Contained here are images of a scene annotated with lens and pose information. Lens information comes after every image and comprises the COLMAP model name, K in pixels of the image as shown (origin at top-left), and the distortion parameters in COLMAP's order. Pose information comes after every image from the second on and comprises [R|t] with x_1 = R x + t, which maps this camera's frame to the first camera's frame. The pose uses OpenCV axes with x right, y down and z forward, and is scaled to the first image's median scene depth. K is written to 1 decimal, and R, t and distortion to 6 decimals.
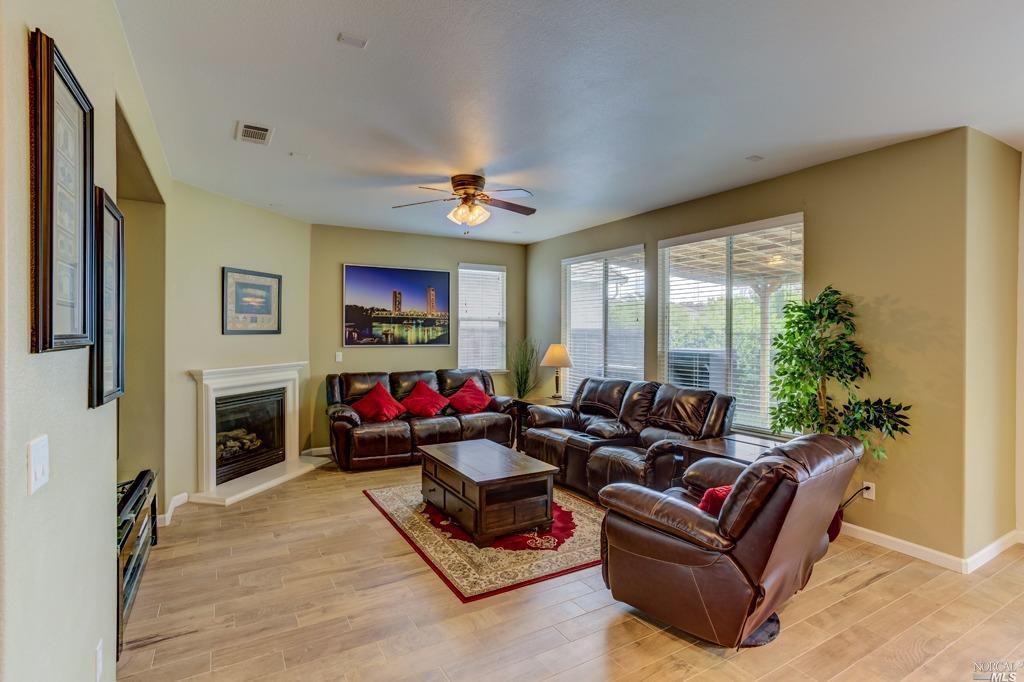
lens RADIAL K [[509.1, 0, 508.0], [0, 509.1, 328.4], [0, 0, 1]] dist [-0.041443, 0.001104]
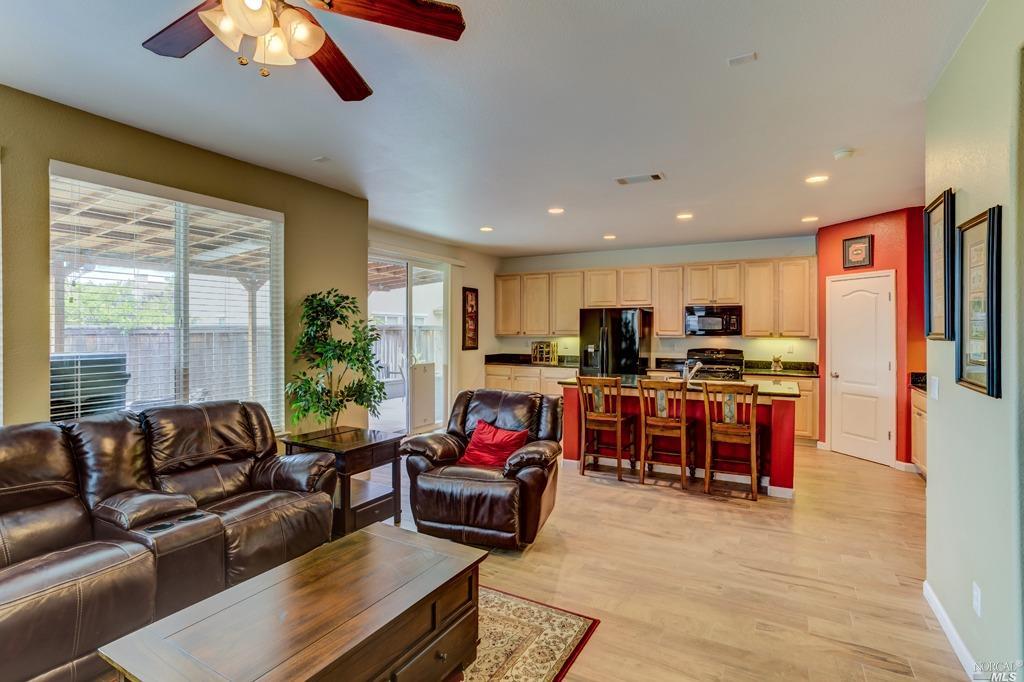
lens RADIAL K [[509.1, 0, 508.0], [0, 509.1, 328.4], [0, 0, 1]] dist [-0.041443, 0.001104]
pose [[-0.510926, 0.000009, 0.859625, -0.346420], [0.001379, 0.999999, 0.000809, 0.004734], [-0.859624, 0.001599, -0.510925, 0.707893]]
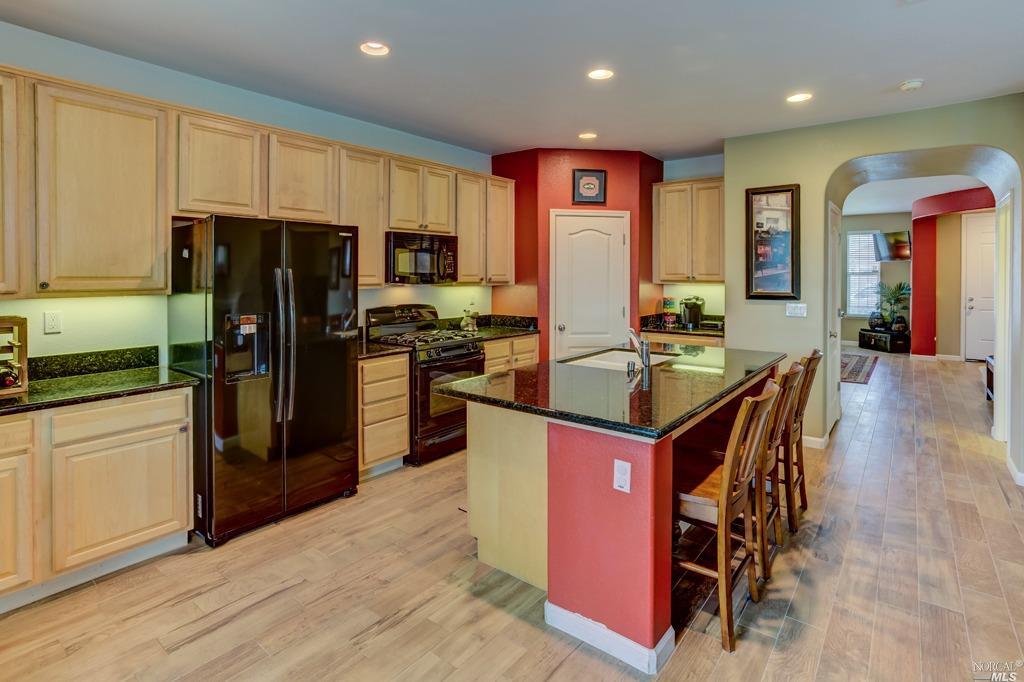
lens RADIAL K [[523.5, 0, 528.1], [0, 523.5, 277.6], [0, 0, 1]] dist [-0.001677, 0.000726]
pose [[-0.924034, 0.001592, -0.382307, 0.537720], [-0.002850, 0.999935, 0.011053, 0.006424], [0.382300, 0.011303, -0.923969, 0.438743]]
